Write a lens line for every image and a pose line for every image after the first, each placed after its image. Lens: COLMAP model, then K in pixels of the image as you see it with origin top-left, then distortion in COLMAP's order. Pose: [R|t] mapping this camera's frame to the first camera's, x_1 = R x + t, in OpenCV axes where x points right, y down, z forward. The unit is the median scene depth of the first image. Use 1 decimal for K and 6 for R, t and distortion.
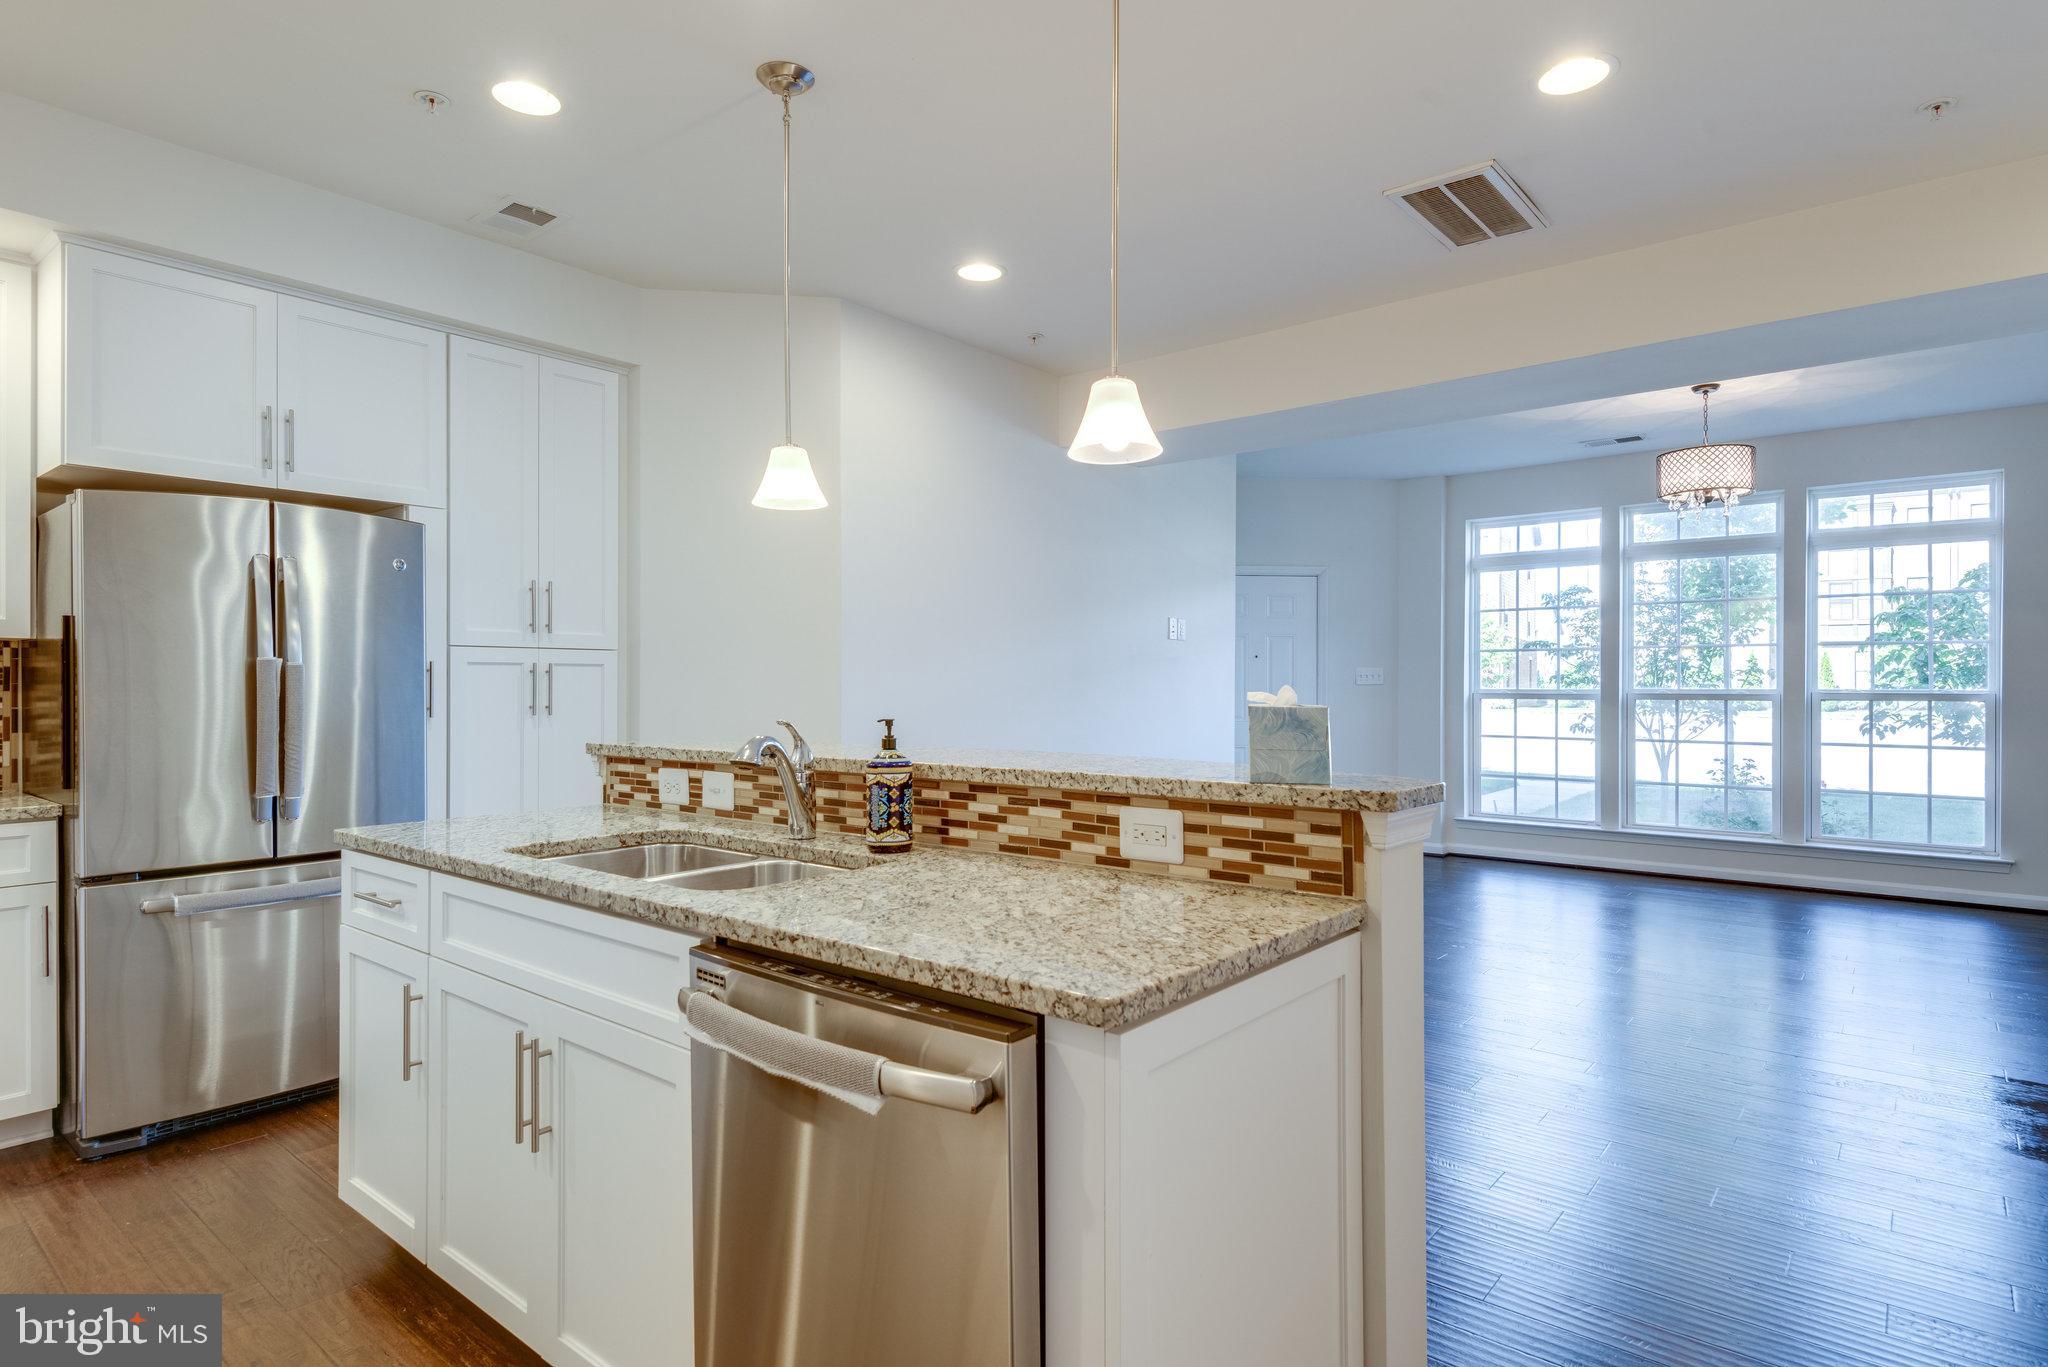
lens RADIAL K [[1107.7, 0, 1018.2], [0, 1107.7, 683.1], [0, 0, 1]] dist [0.032792, -0.001850]
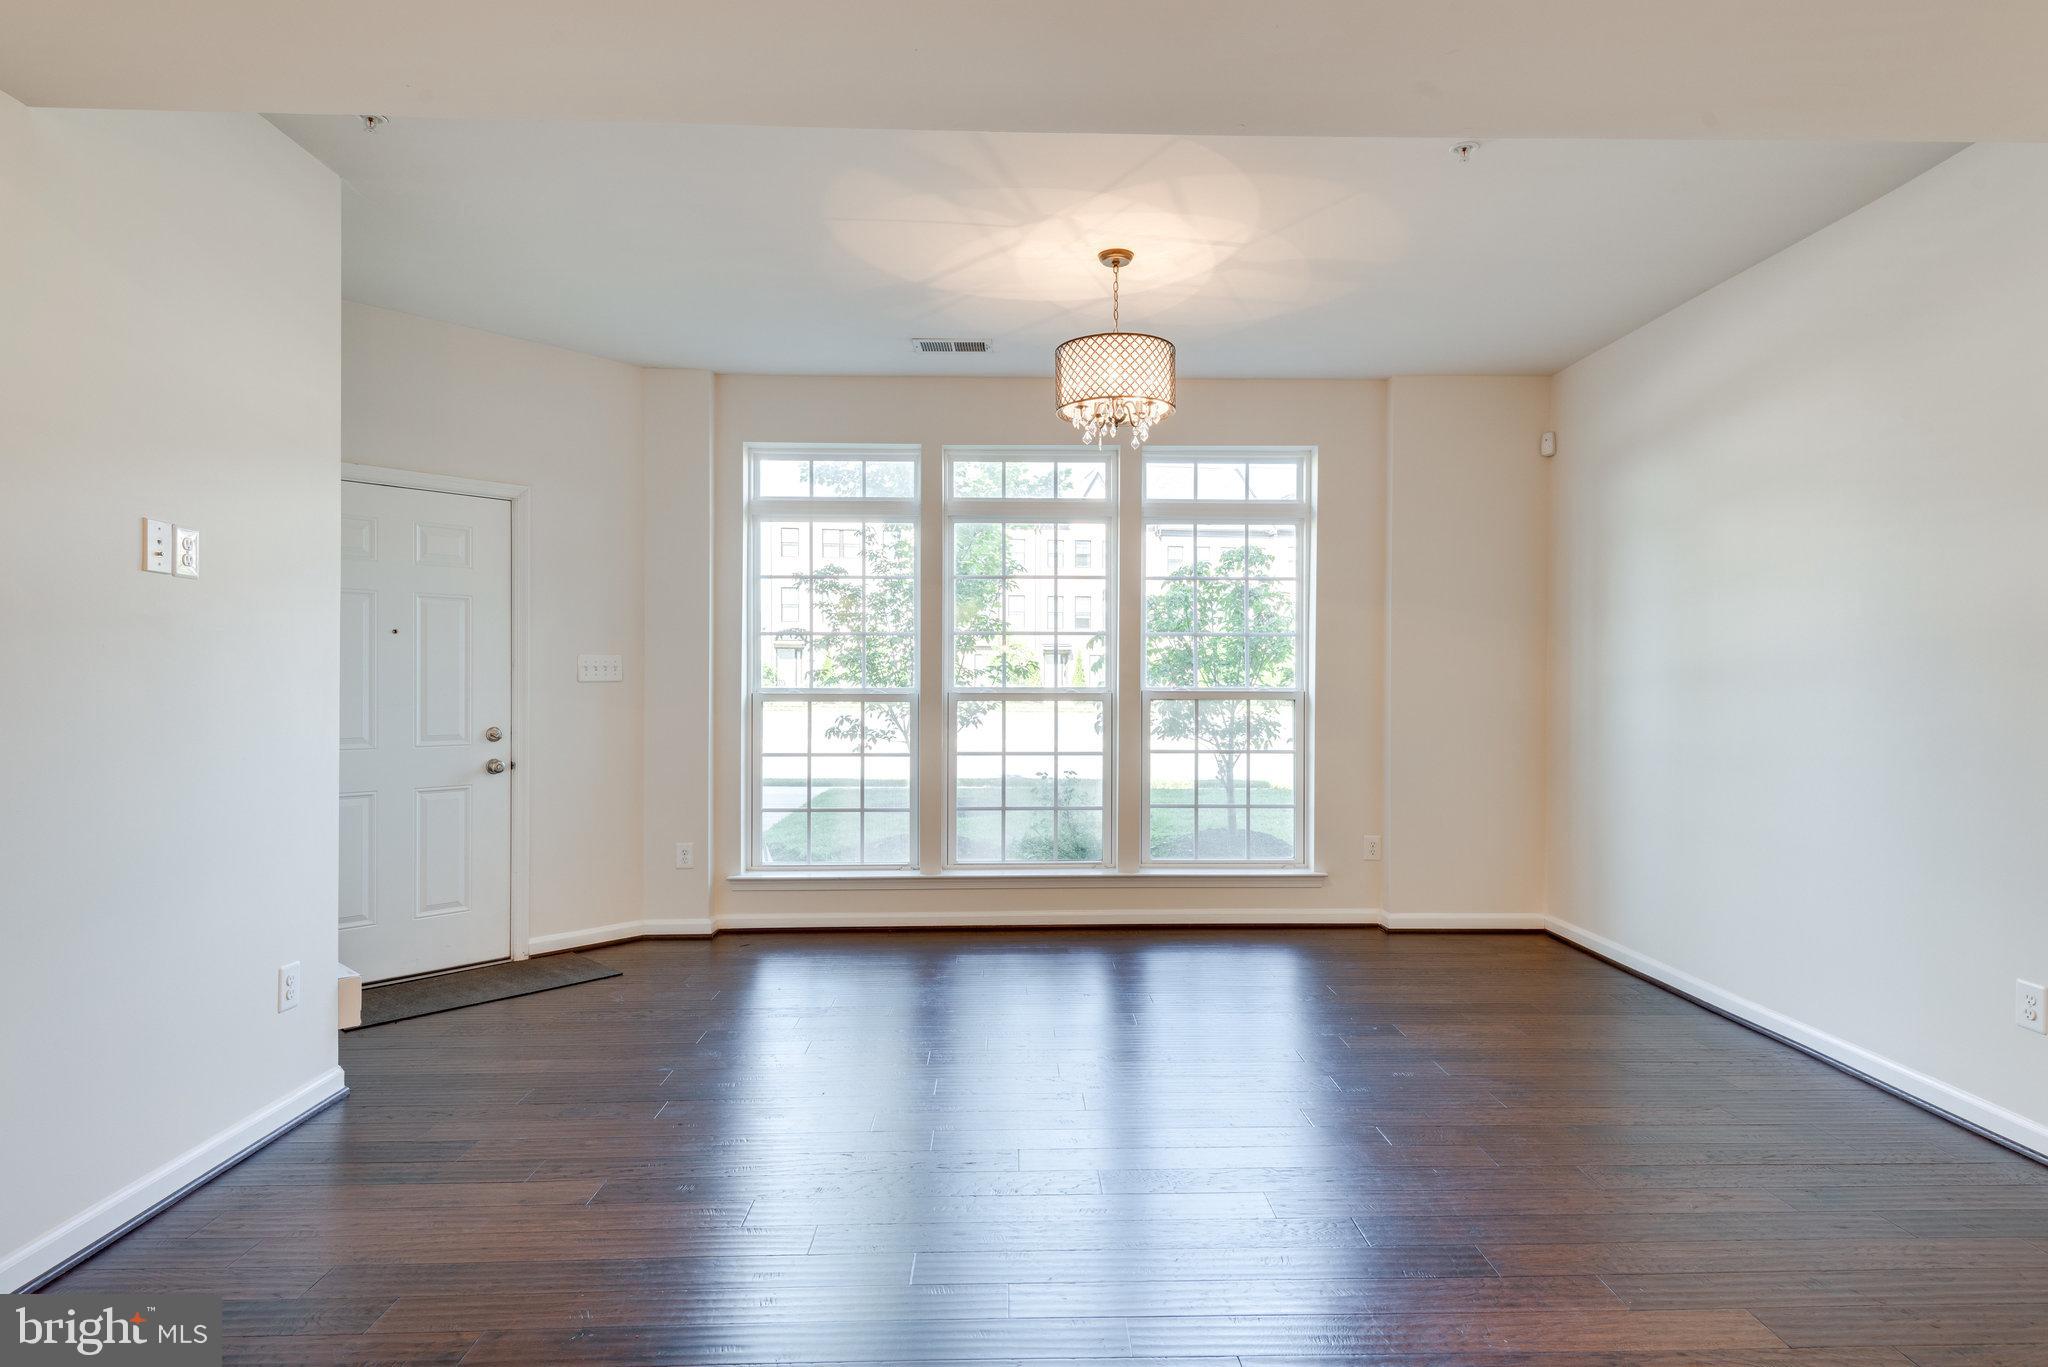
lens RADIAL K [[1107.7, 0, 1039.8], [0, 1107.7, 682.0], [0, 0, 1]] dist [0.032792, -0.001850]
pose [[0.746481, -0.000177, 0.665407, 0.084373], [-0.001099, 0.999998, 0.001498, 0.000485], [-0.665406, -0.001849, 0.746480, 0.375597]]
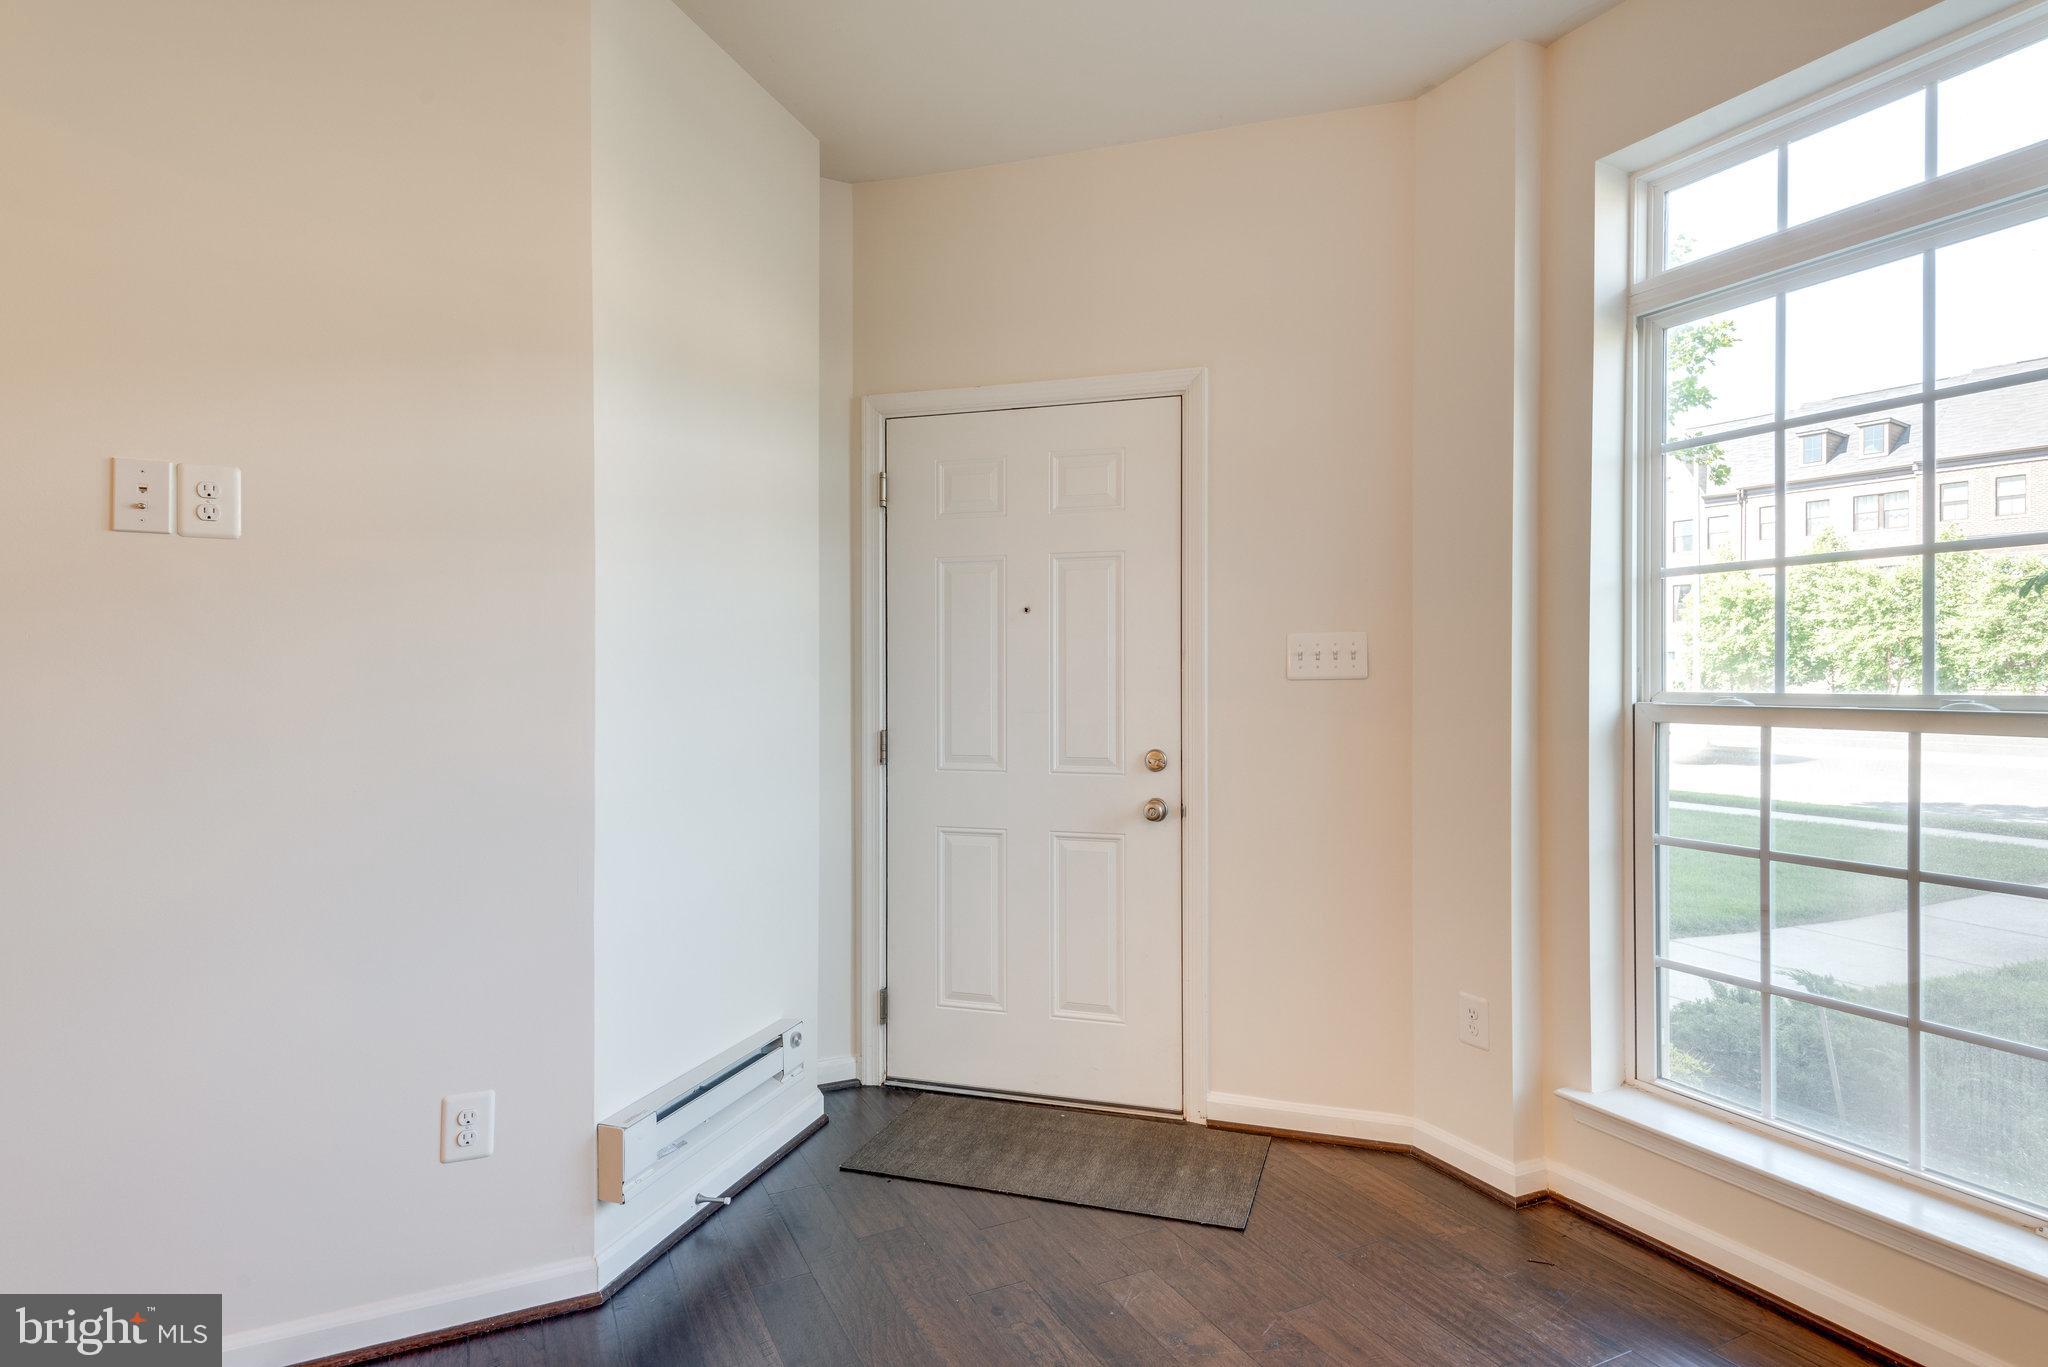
lens RADIAL K [[1107.7, 0, 1031.3], [0, 1107.7, 678.5], [0, 0, 1]] dist [0.032792, -0.001850]
pose [[0.920463, -0.001535, -0.390827, 0.387370], [0.002860, 0.999992, 0.002809, 0.000037], [0.390820, -0.003703, 0.920460, 0.656346]]
